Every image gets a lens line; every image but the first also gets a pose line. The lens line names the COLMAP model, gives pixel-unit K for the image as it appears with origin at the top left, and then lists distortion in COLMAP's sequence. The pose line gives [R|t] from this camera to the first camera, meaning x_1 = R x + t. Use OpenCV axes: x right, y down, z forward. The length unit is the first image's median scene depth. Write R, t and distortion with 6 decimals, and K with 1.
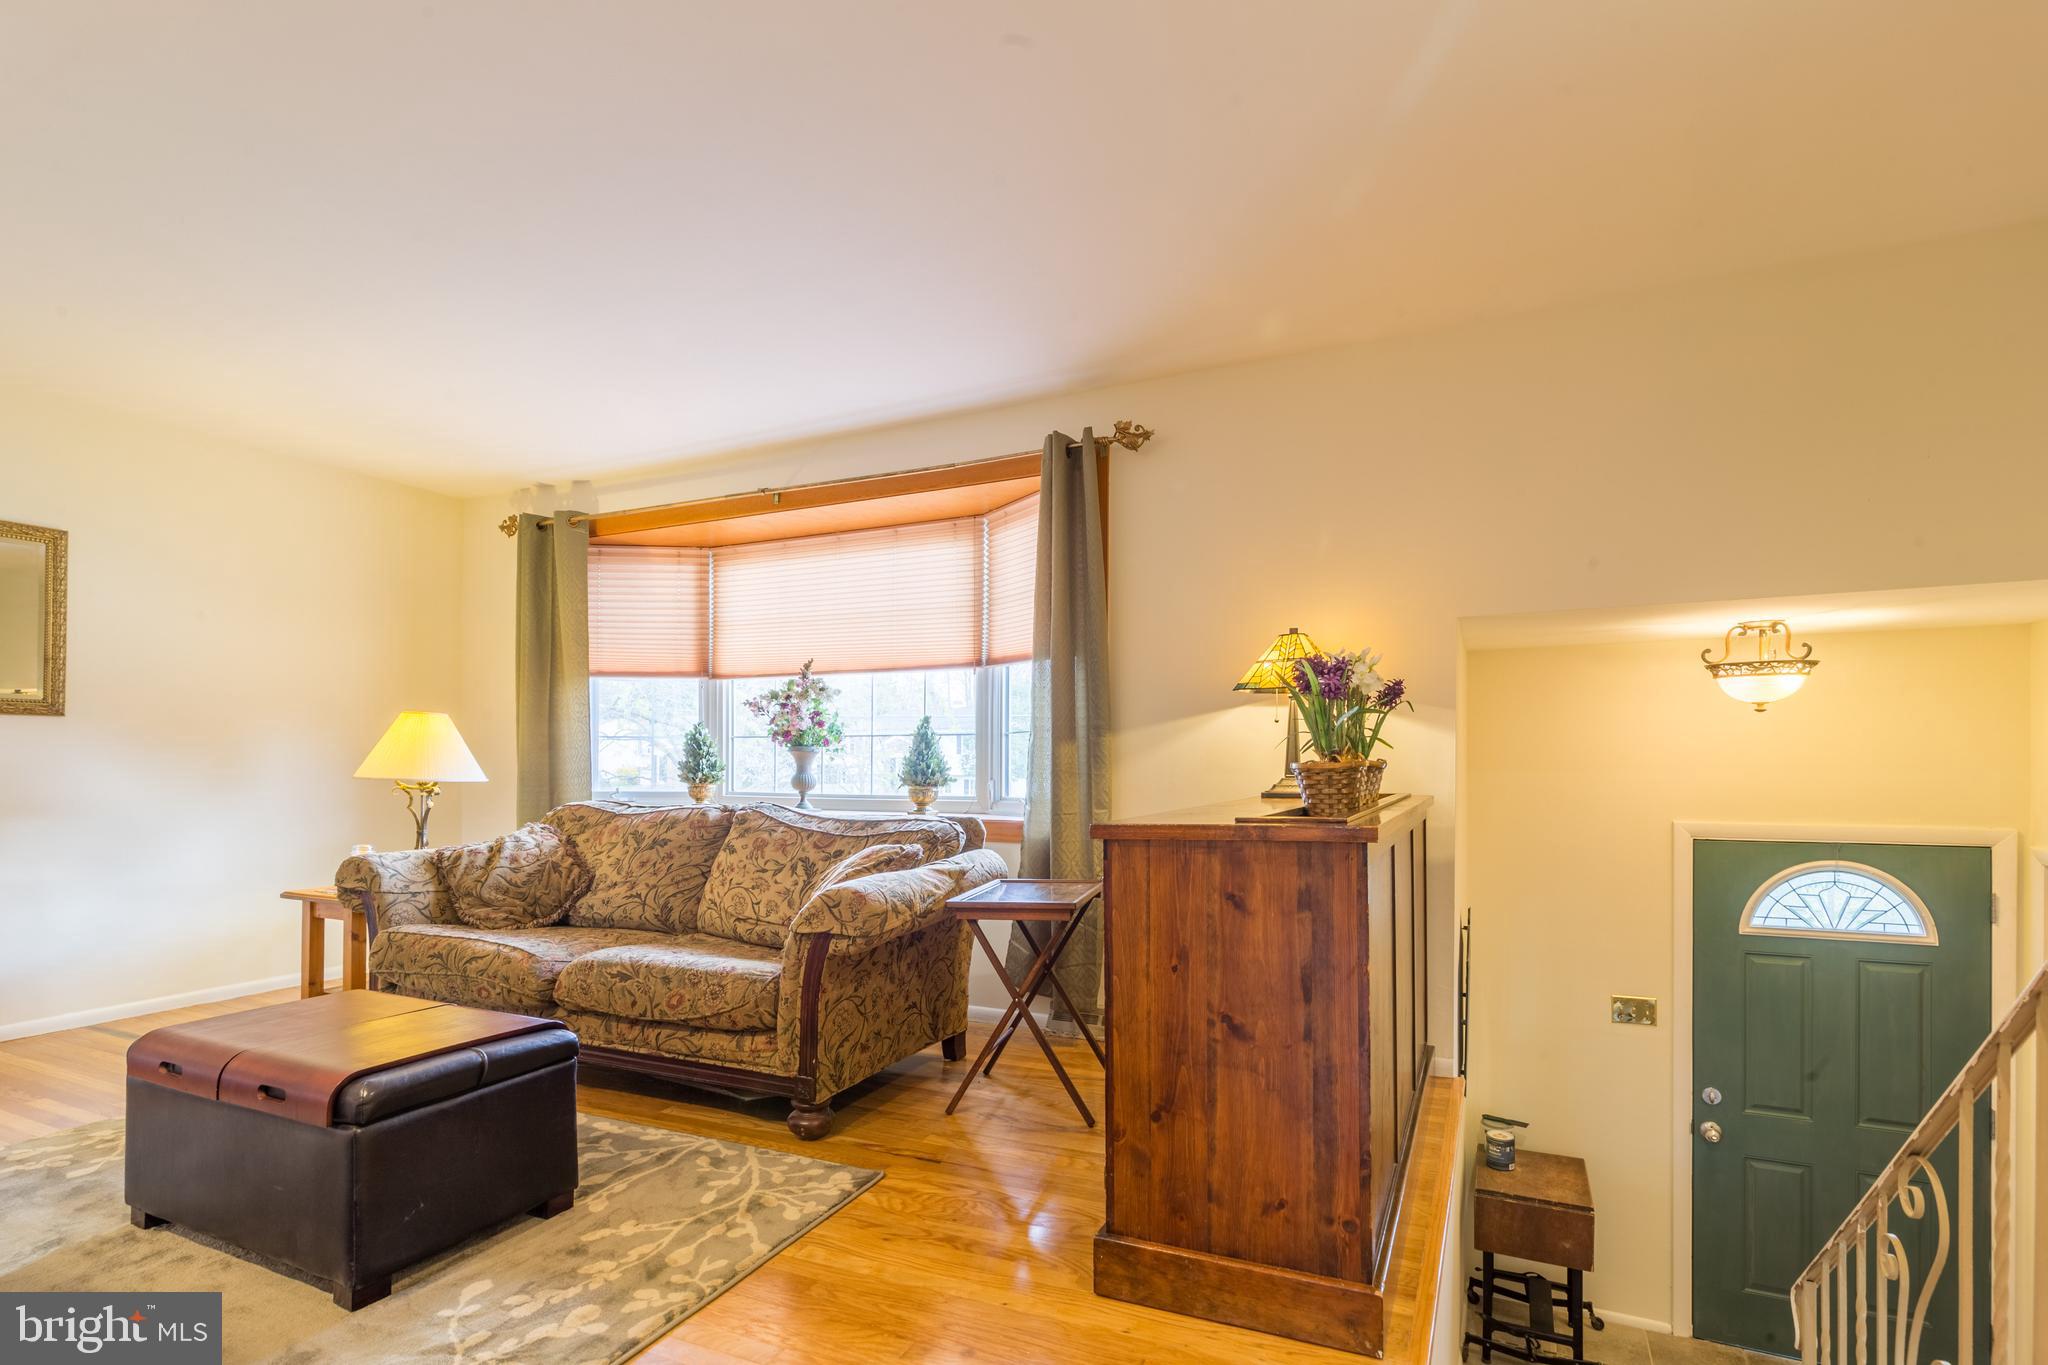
lens RADIAL K [[948.8, 0, 1071.7], [0, 948.8, 745.6], [0, 0, 1]] dist [-0.000610, 0.000109]
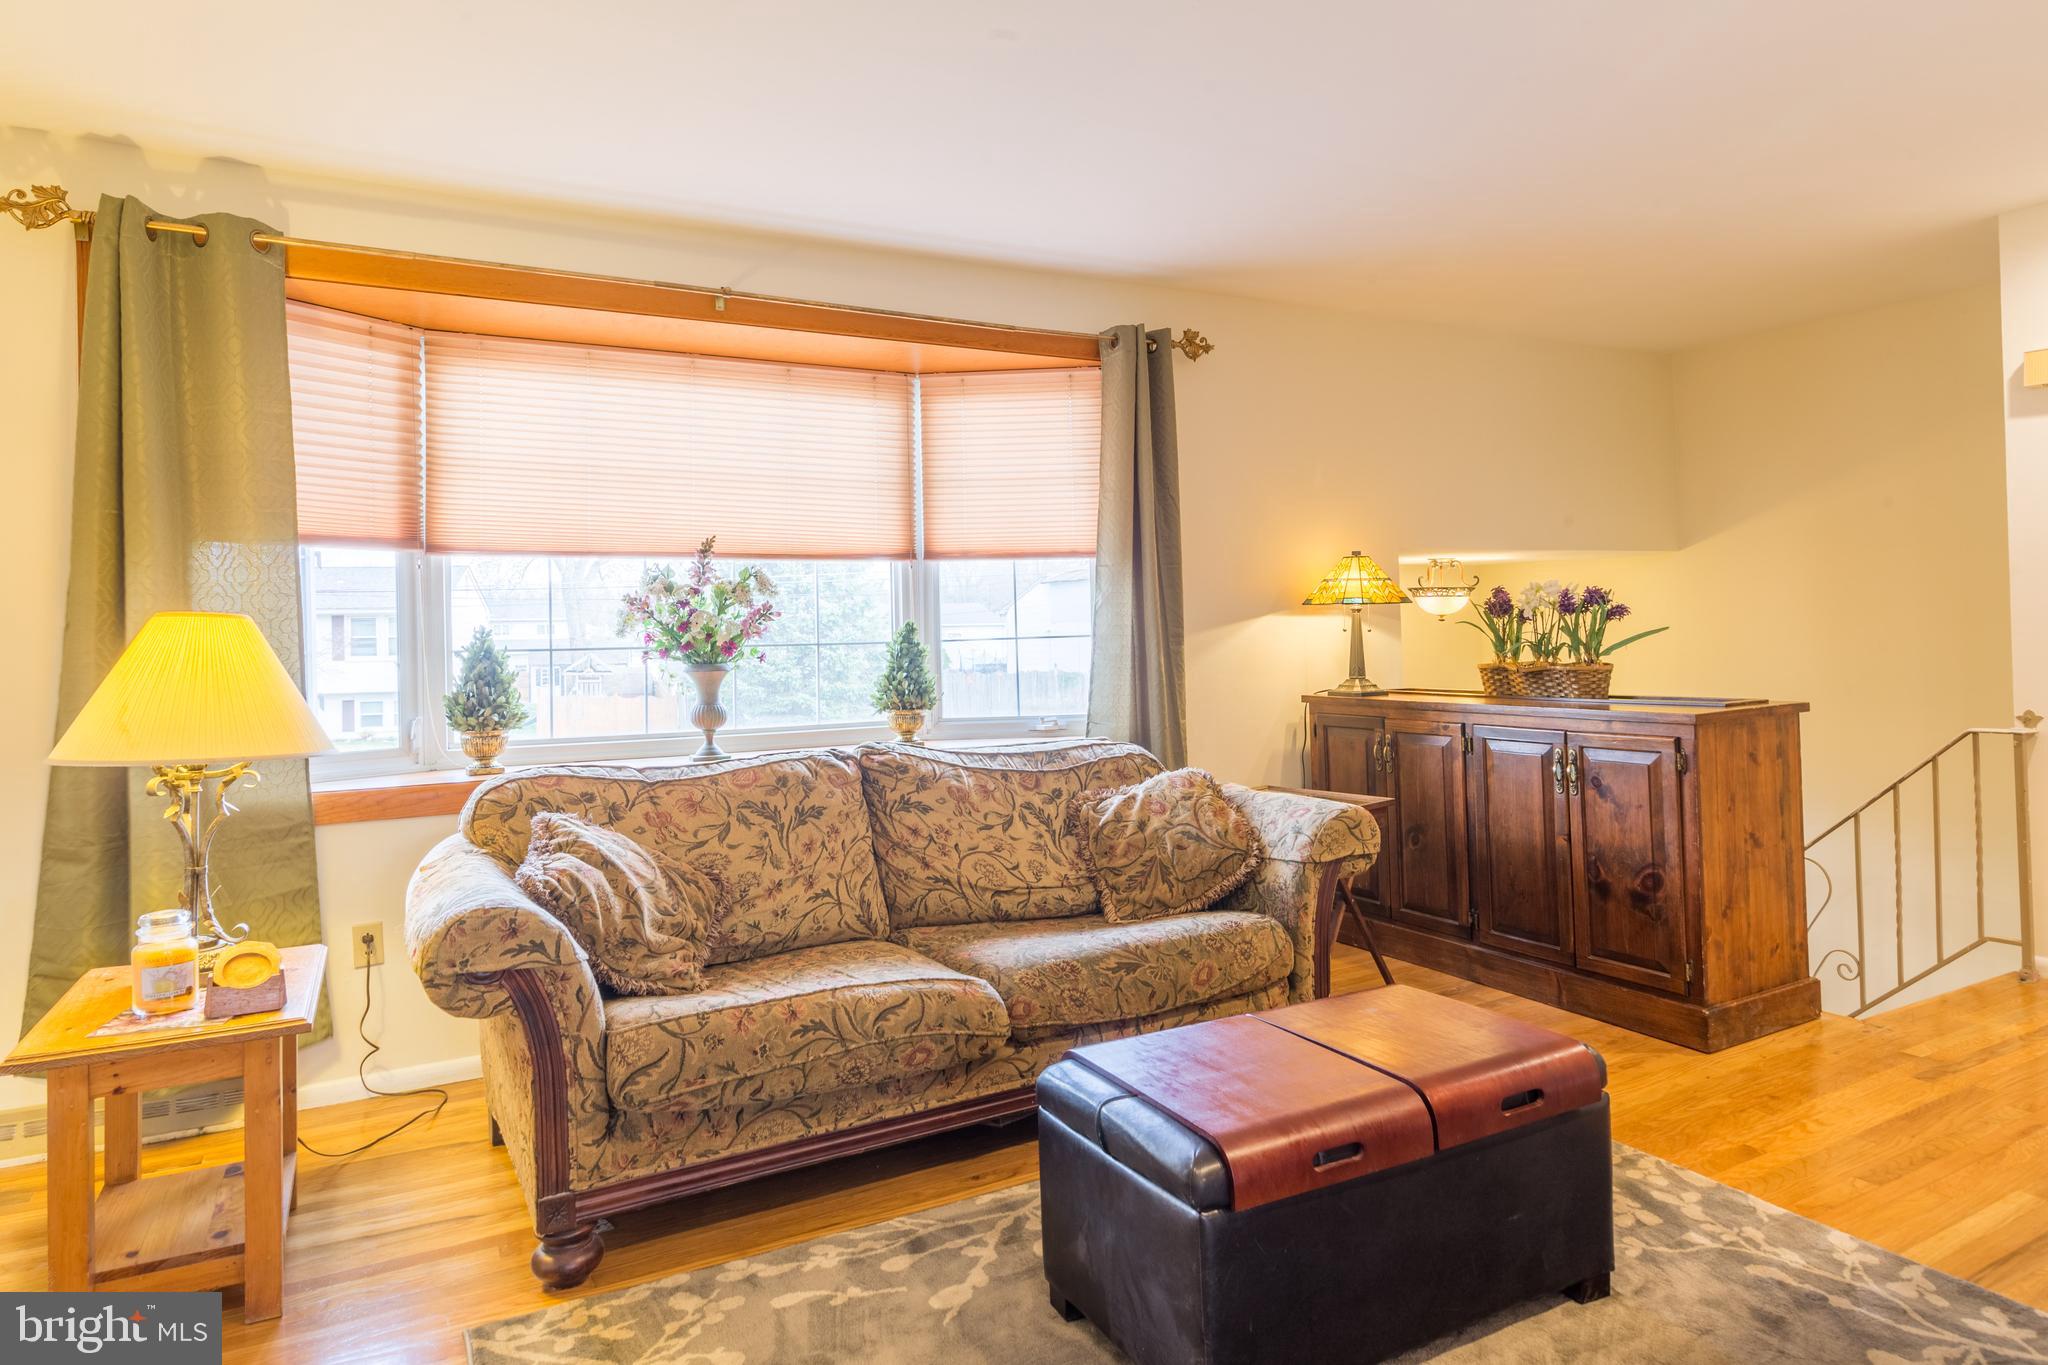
lens RADIAL K [[1211.8, 0, 989.7], [0, 1211.8, 602.2], [0, 0, 1]] dist [-0.001306, -0.001227]
pose [[0.620460, 0.011297, 0.784157, -1.292219], [0.009948, 0.999702, -0.022273, -0.033553], [-0.784175, 0.021620, 0.620163, 0.455381]]
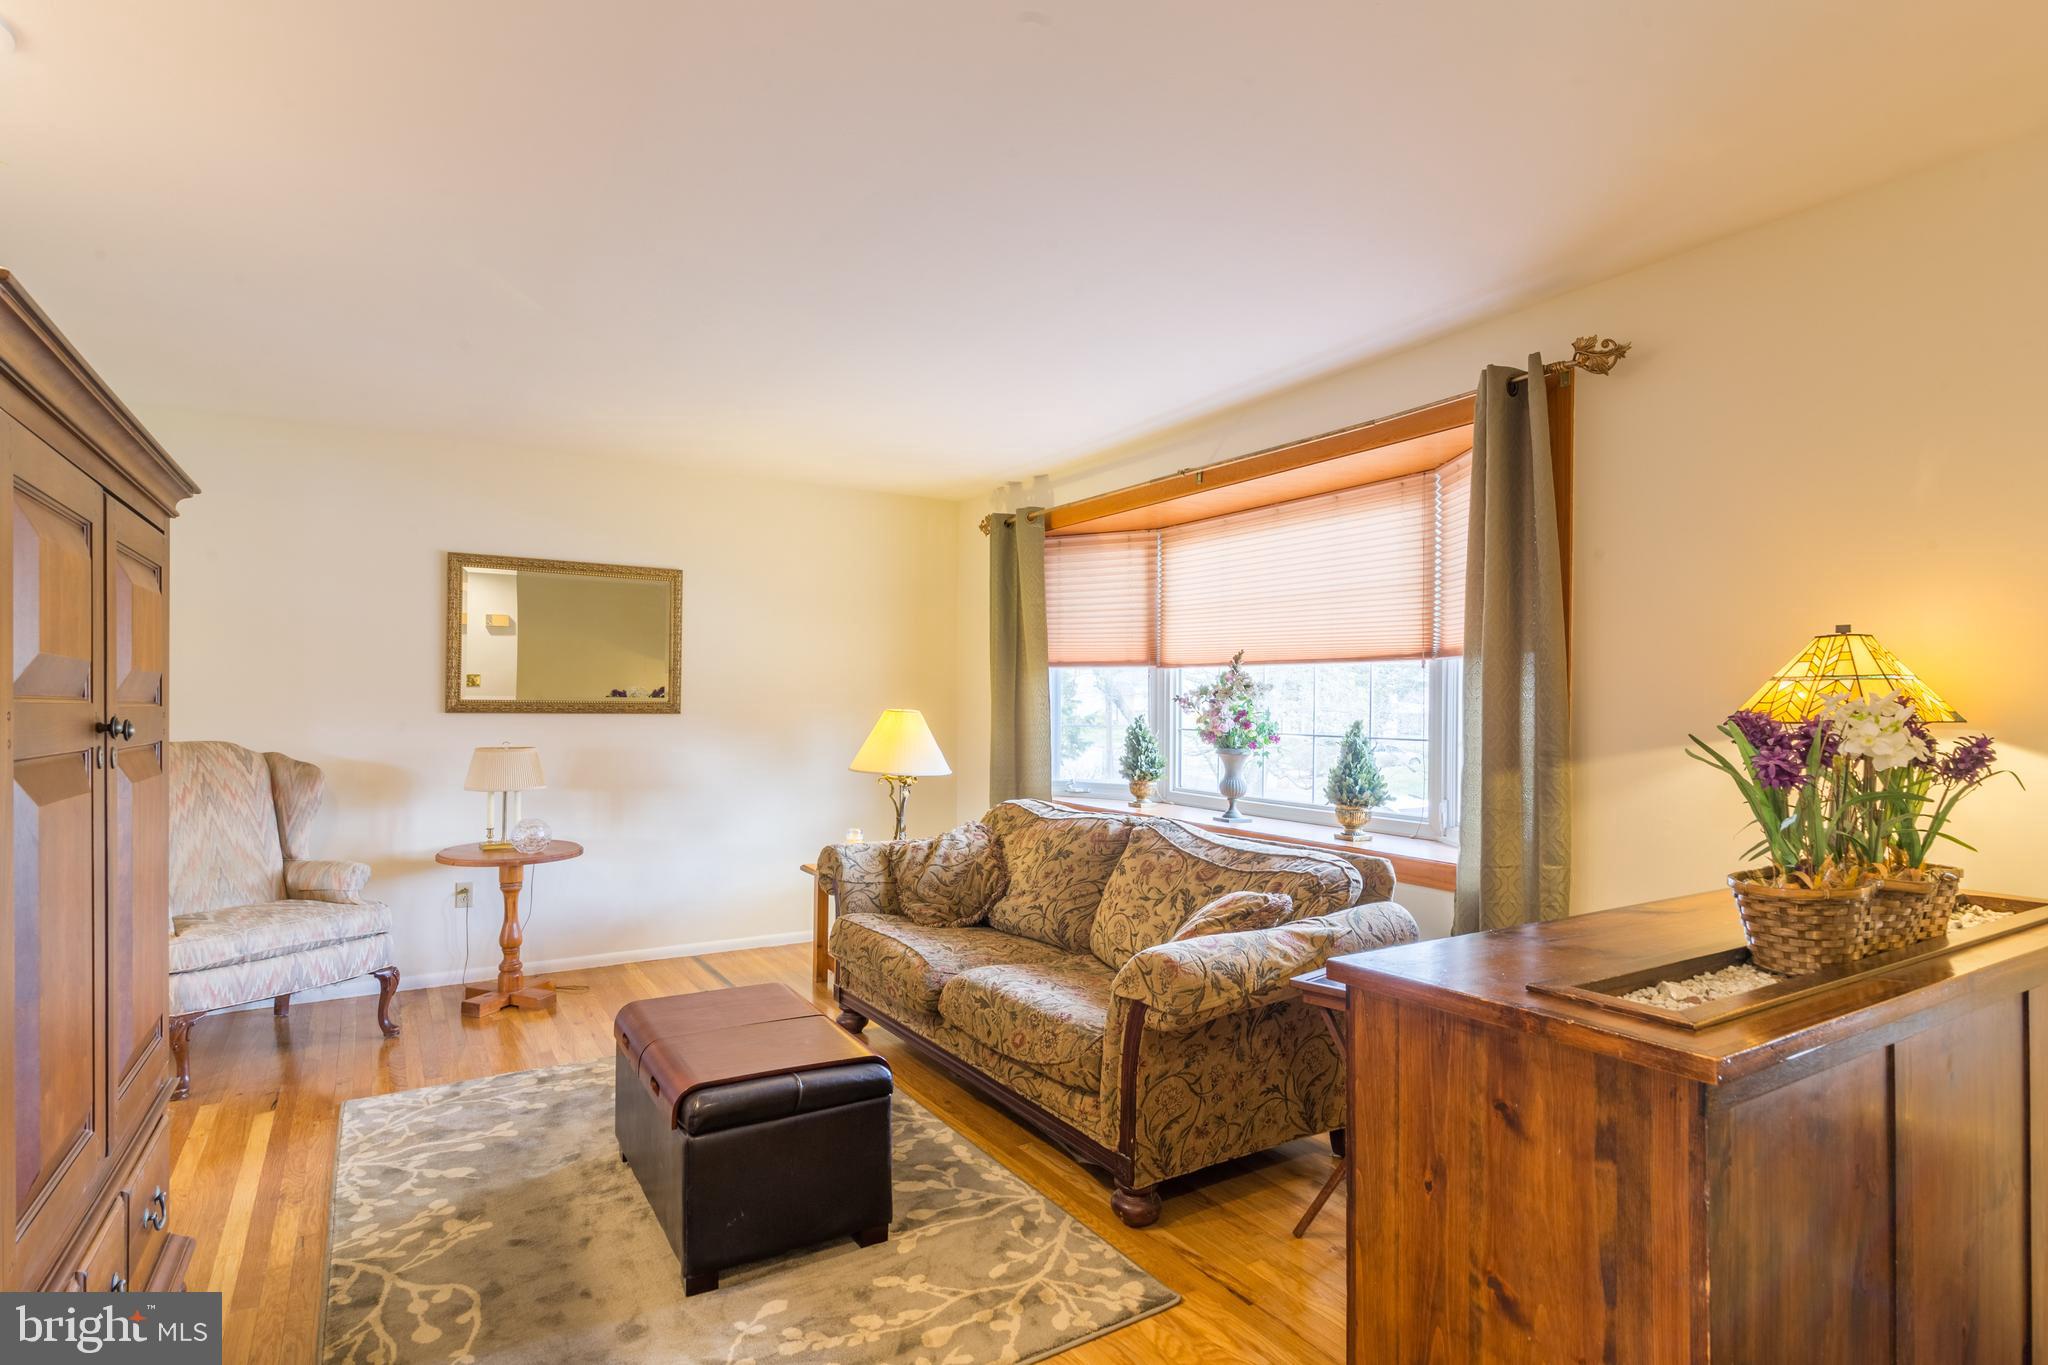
lens RADIAL K [[1048.8, 0, 1053.9], [0, 1048.8, 689.0], [0, 0, 1]] dist [0.001563, -0.002035]
pose [[0.833297, 0.001416, -0.552824, 0.192196], [-0.001478, 0.999999, 0.000333, -0.084685], [0.552824, 0.000540, 0.833298, 0.120137]]
